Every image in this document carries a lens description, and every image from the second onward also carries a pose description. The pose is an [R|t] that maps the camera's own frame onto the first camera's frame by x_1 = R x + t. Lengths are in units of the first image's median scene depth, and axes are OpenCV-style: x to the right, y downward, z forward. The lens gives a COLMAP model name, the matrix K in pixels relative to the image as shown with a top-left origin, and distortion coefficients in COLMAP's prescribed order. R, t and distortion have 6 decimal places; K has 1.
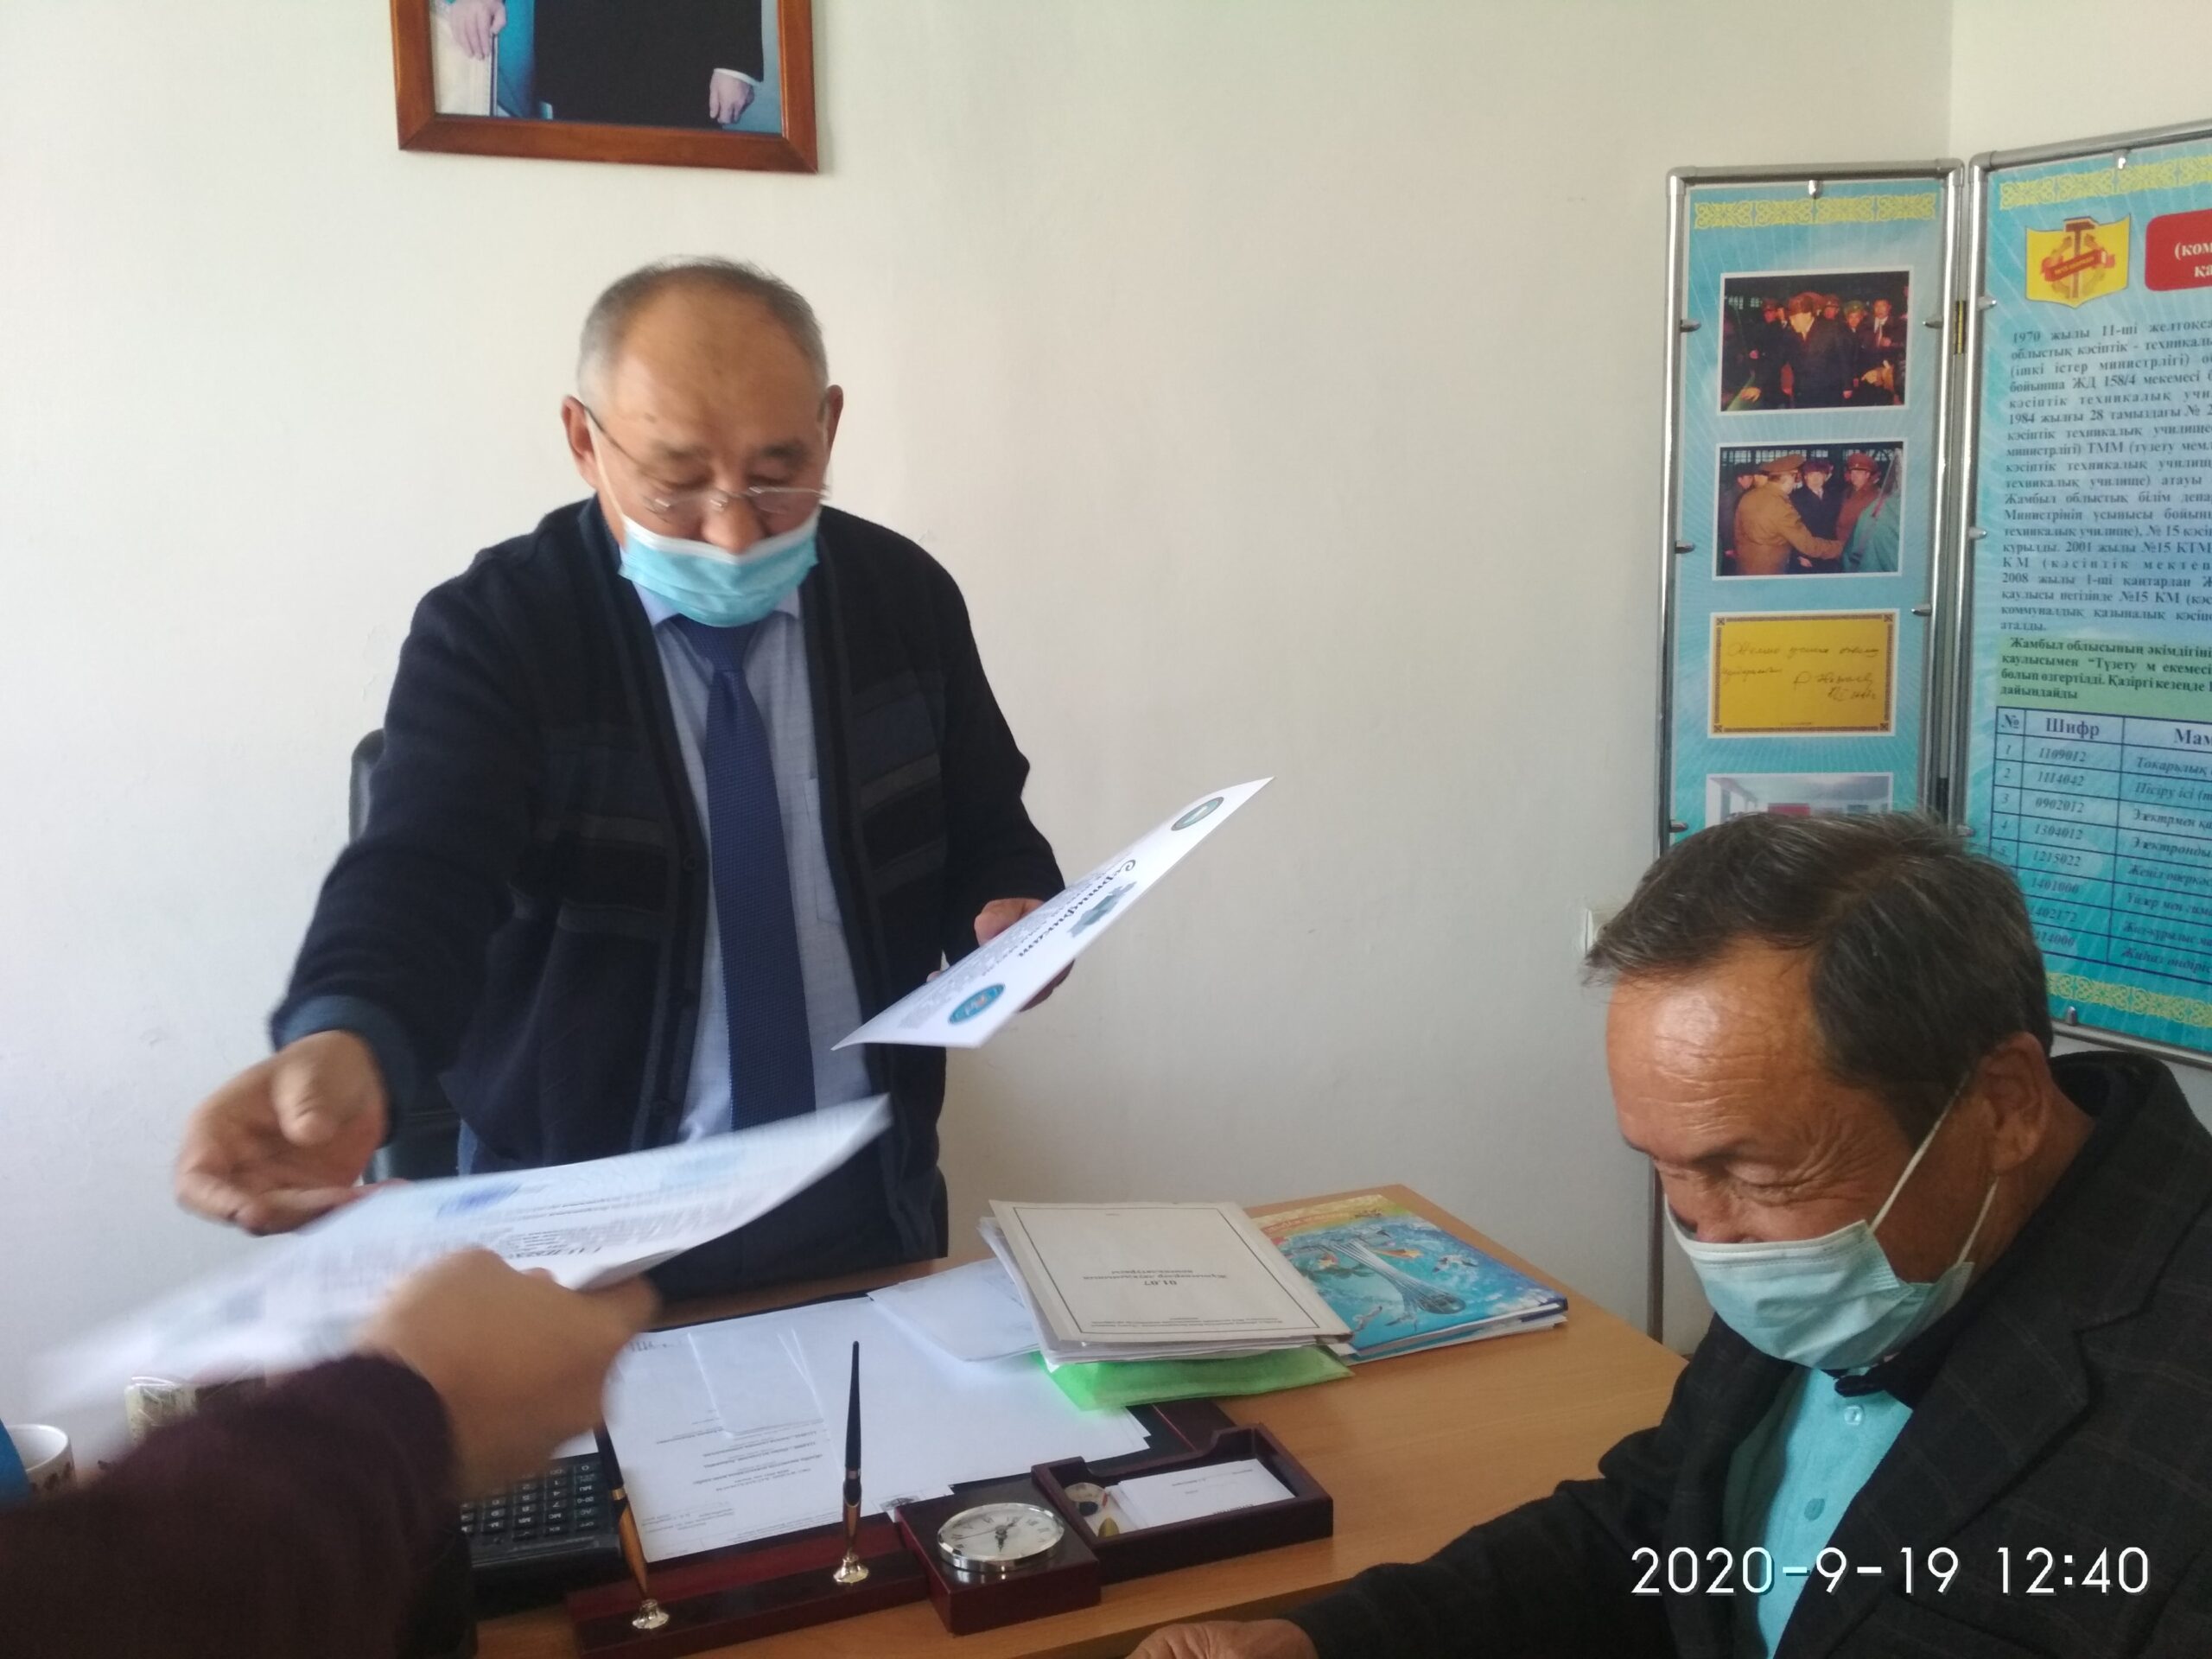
lens RADIAL K [[1963.5, 0, 1078.3], [0, 1963.5, 840.7], [0, 0, 1]] dist [0.092812, -0.193174]
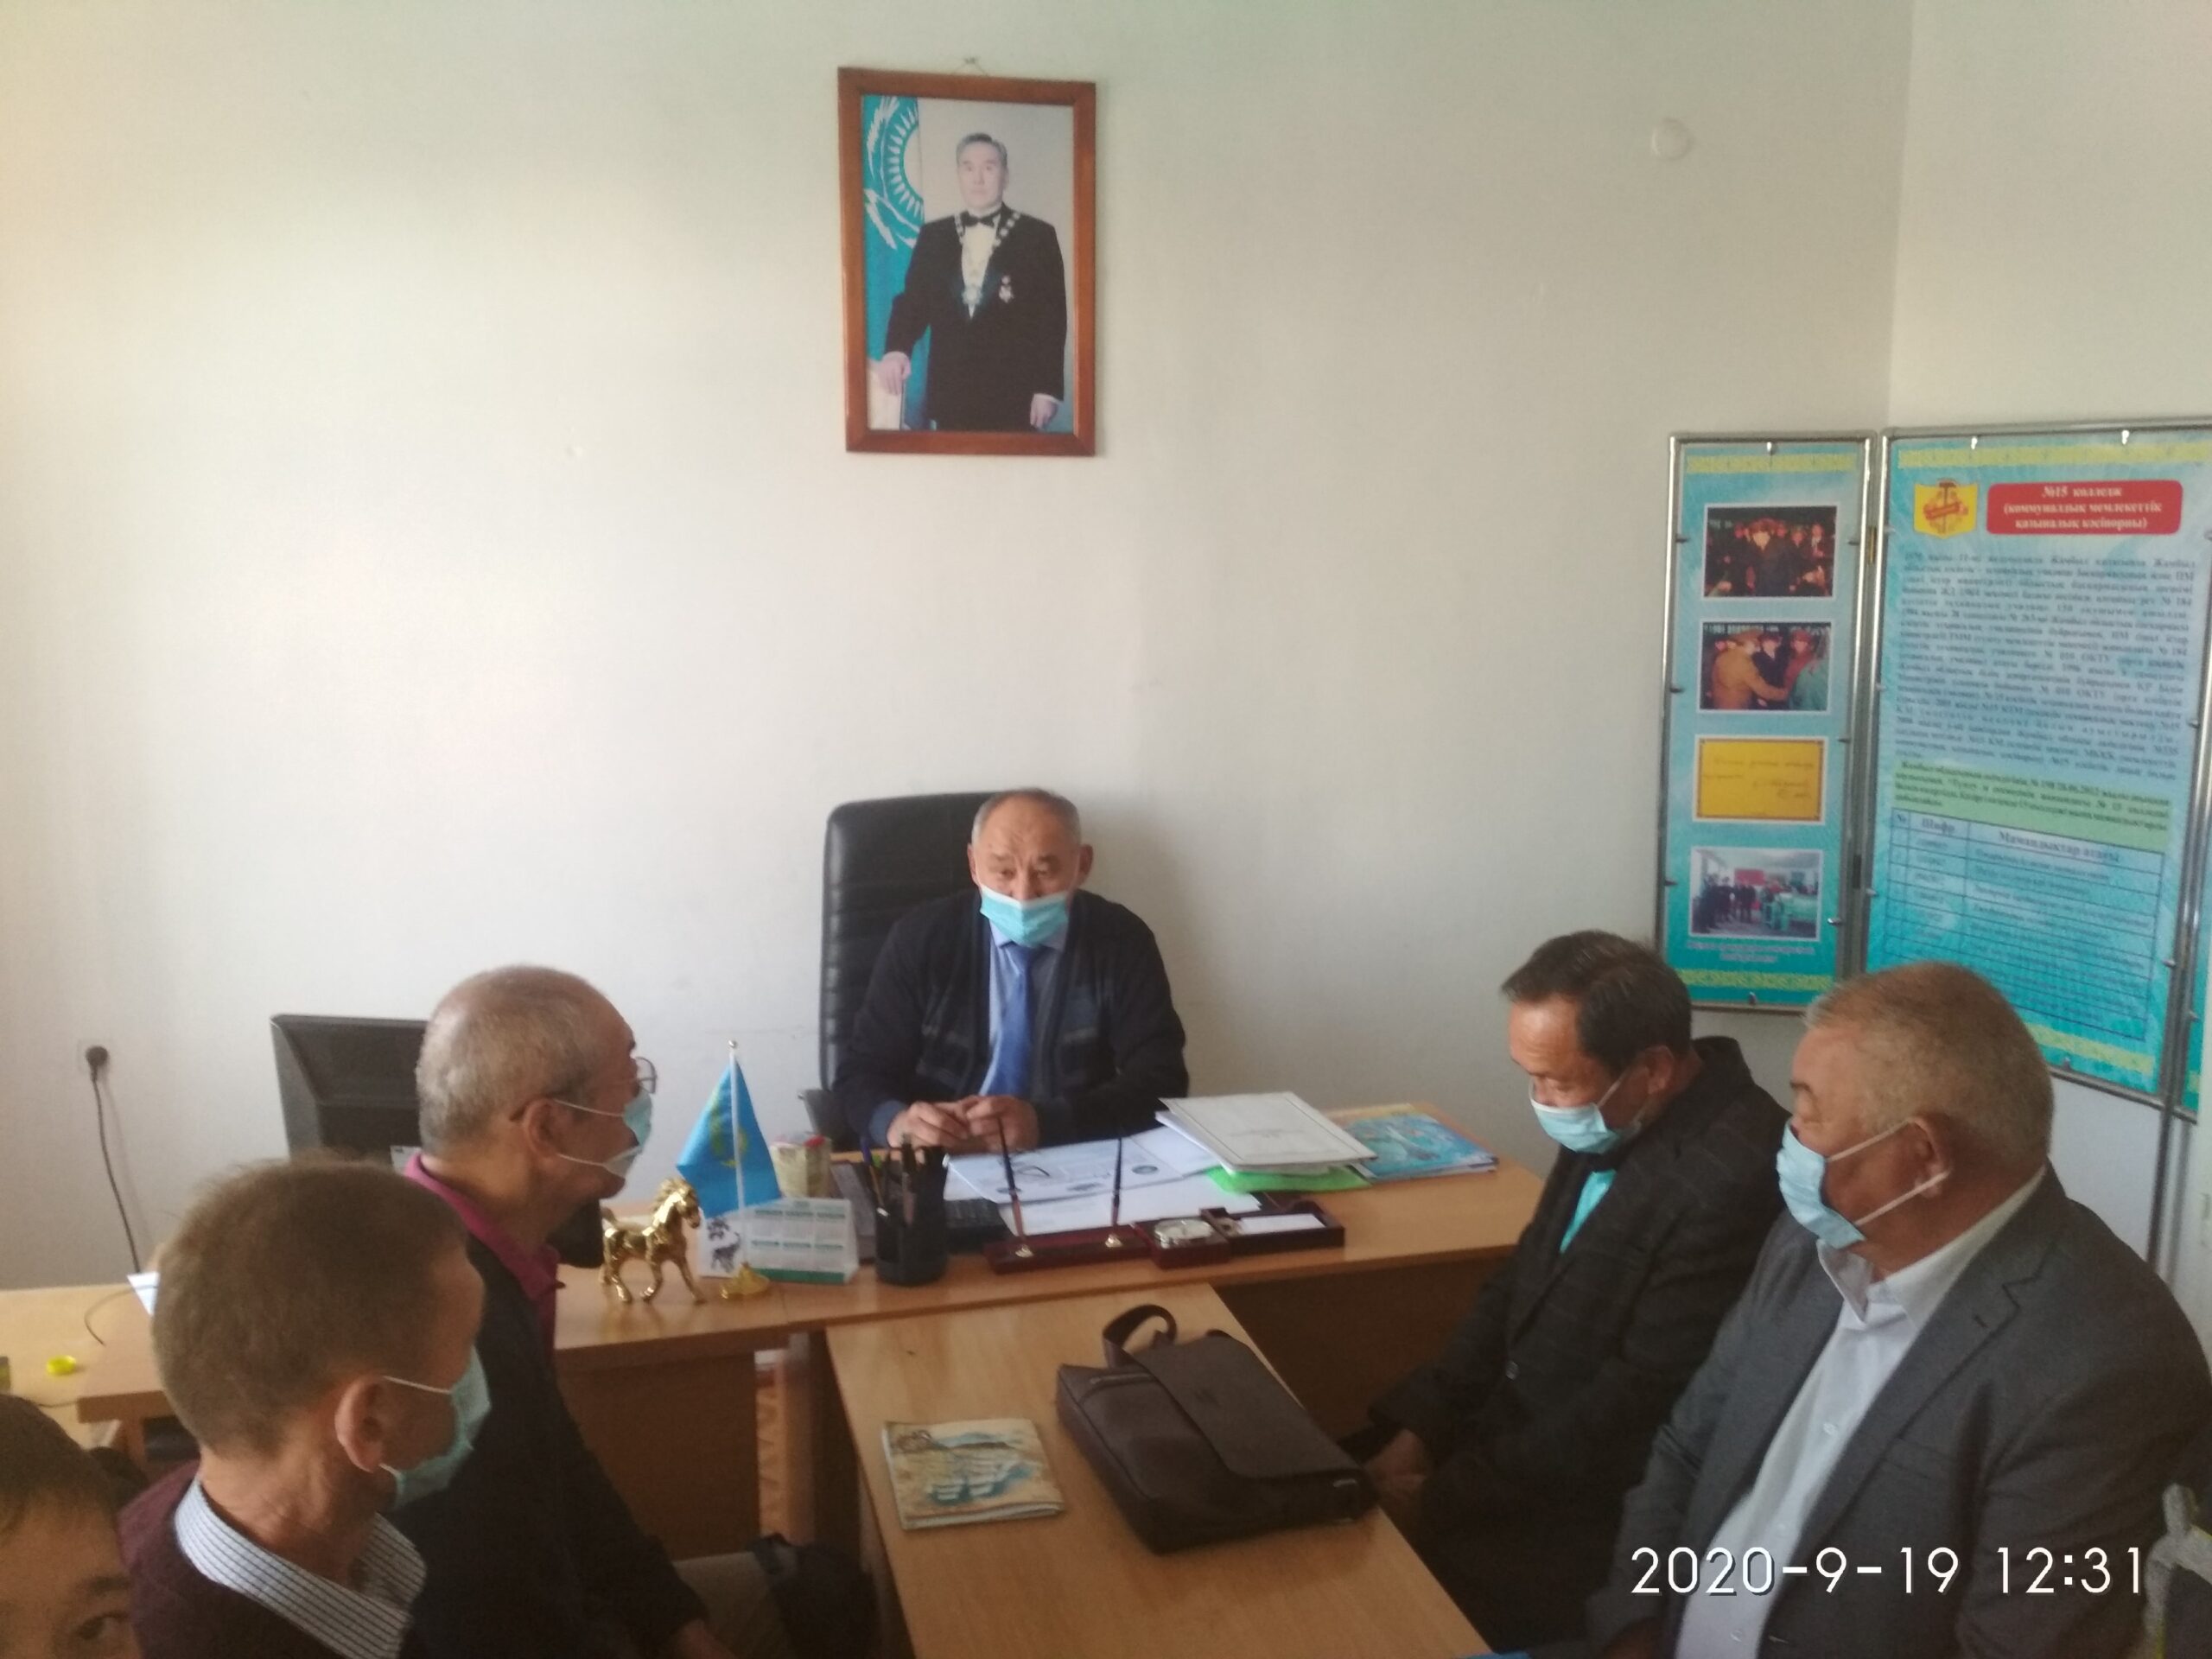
lens RADIAL K [[1963.5, 0, 1106.2], [0, 1963.5, 843.5], [0, 0, 1]] dist [0.092812, -0.193174]
pose [[0.995740, 0.034198, -0.085634, 0.021256], [-0.033422, 0.999386, 0.010480, -0.041264], [0.085939, -0.007574, 0.996272, -0.535712]]
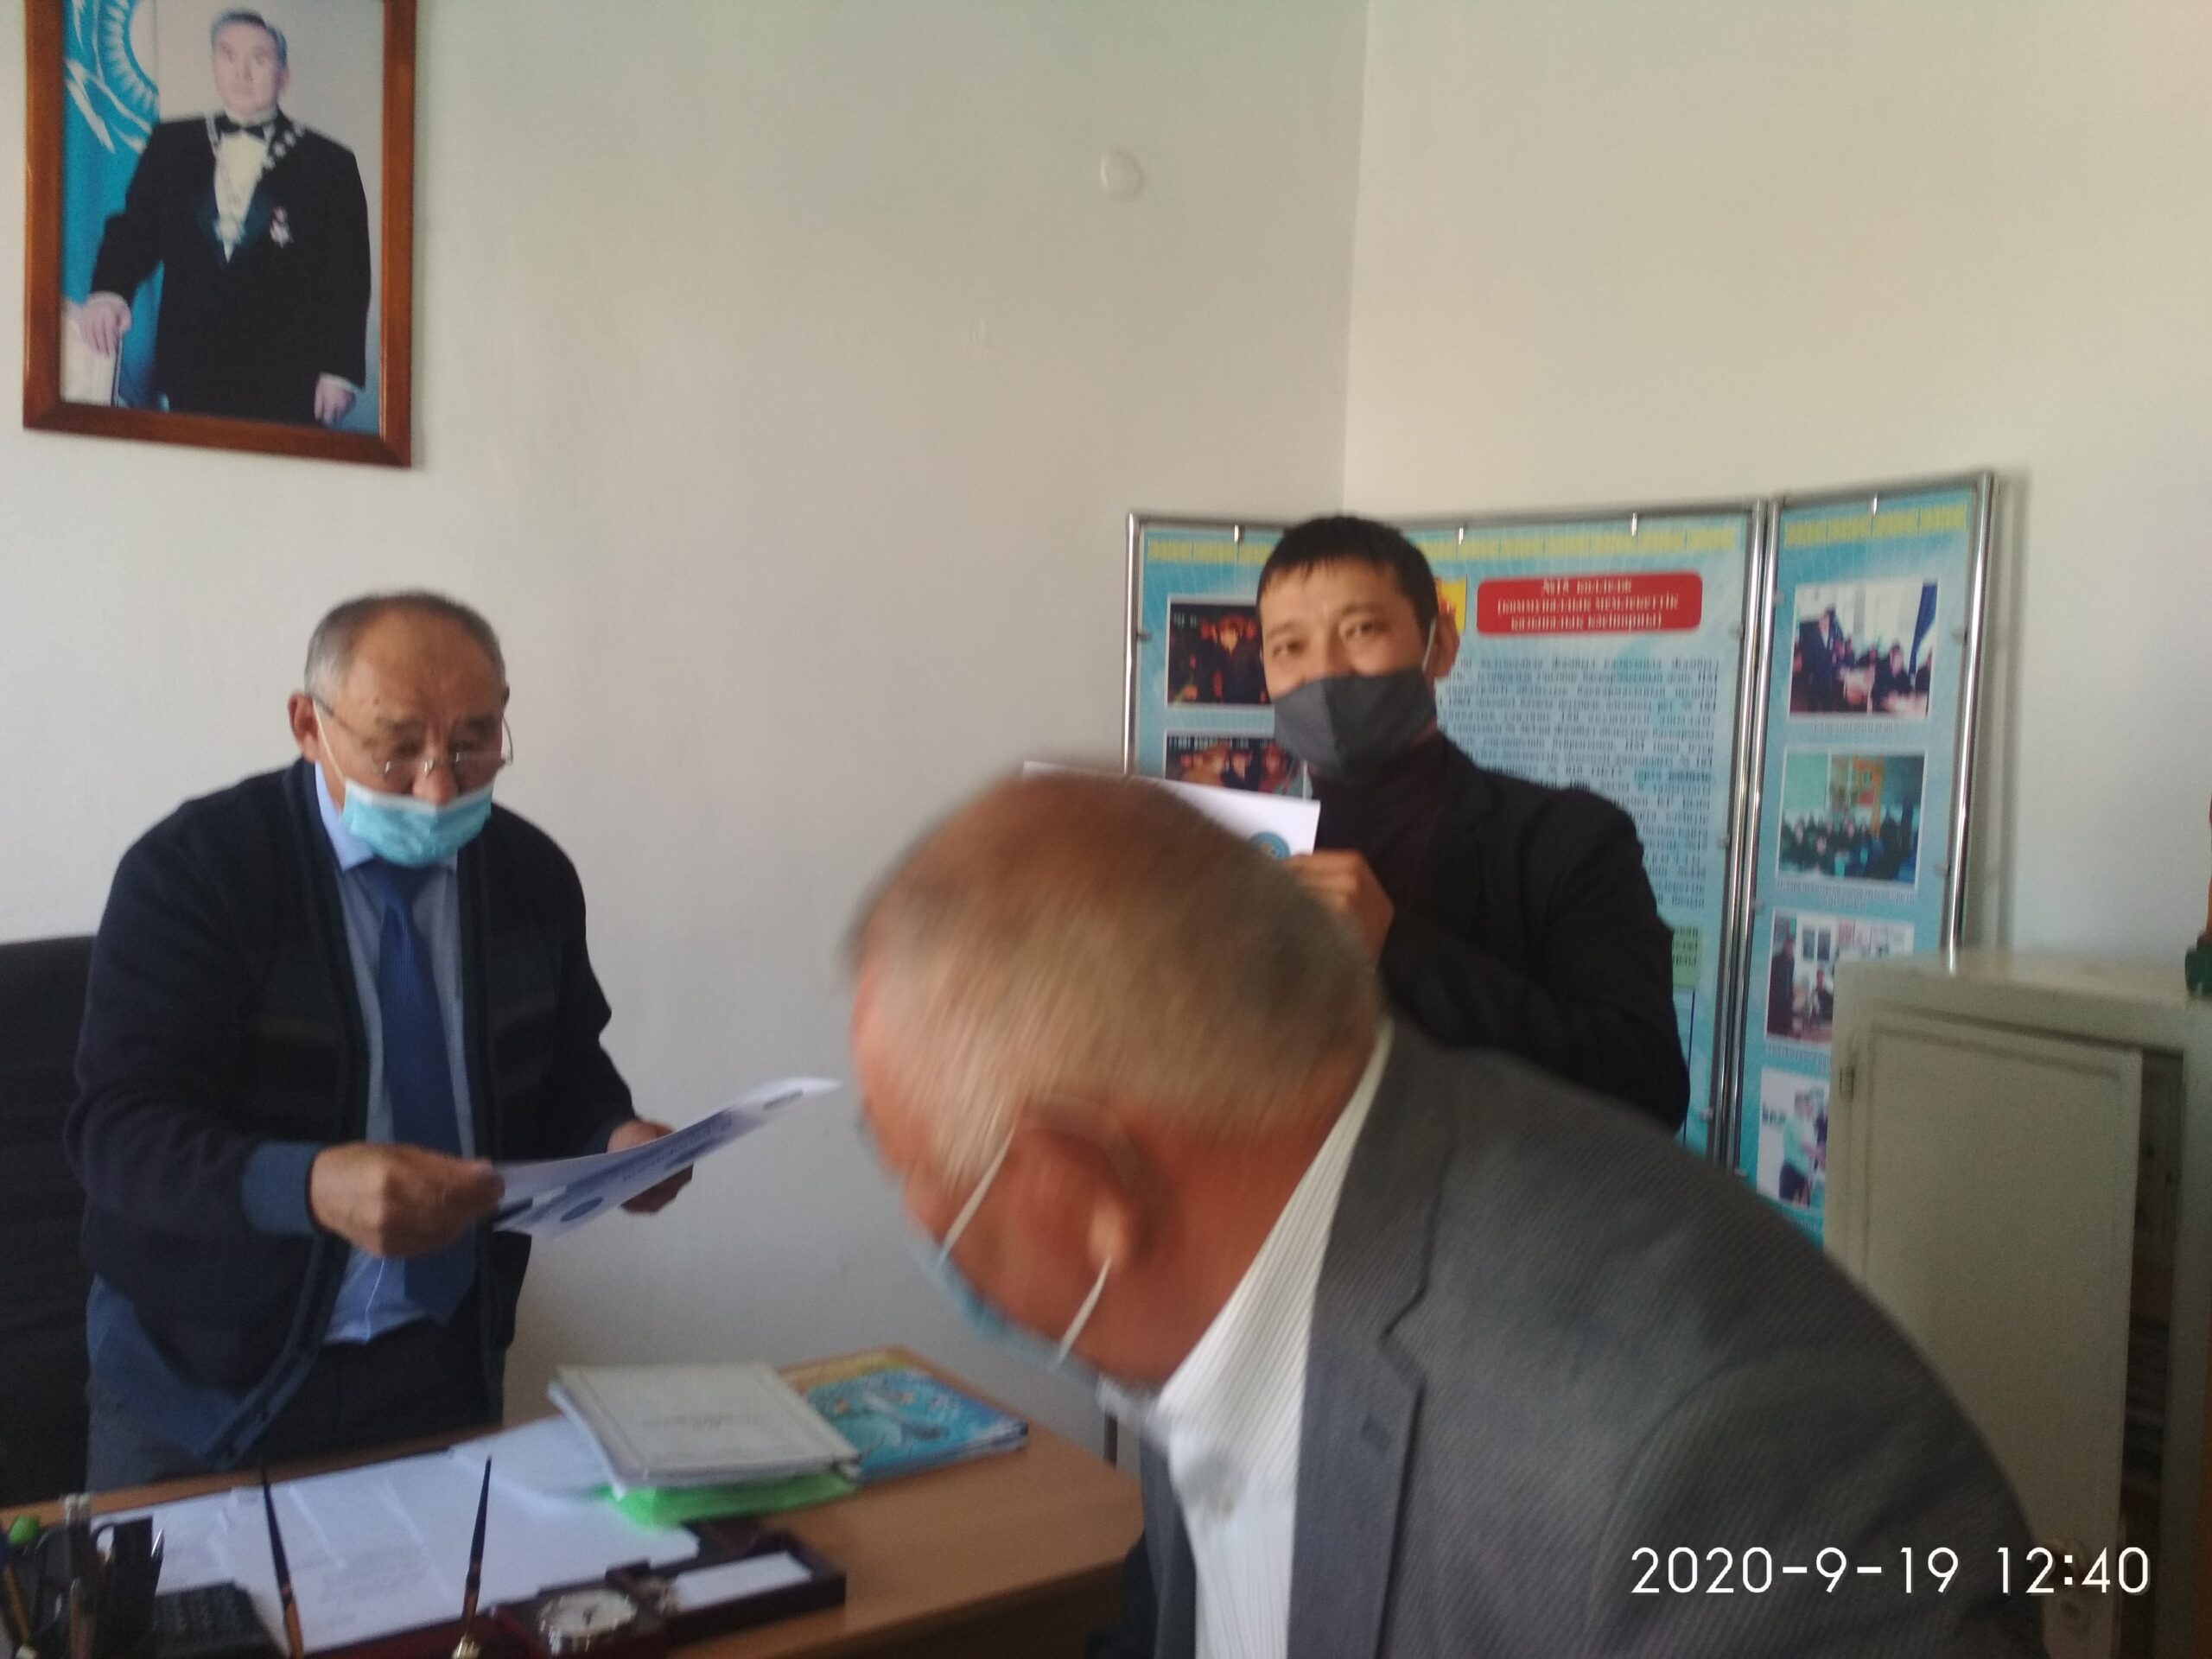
lens RADIAL K [[1963.5, 0, 1091.0], [0, 1963.5, 850.0], [0, 0, 1]] dist [0.092812, -0.193174]
pose [[0.966865, 0.033420, 0.253092, -0.031637], [-0.010002, 0.995592, -0.093258, -0.013294], [-0.255093, 0.087637, 0.962937, -0.175504]]
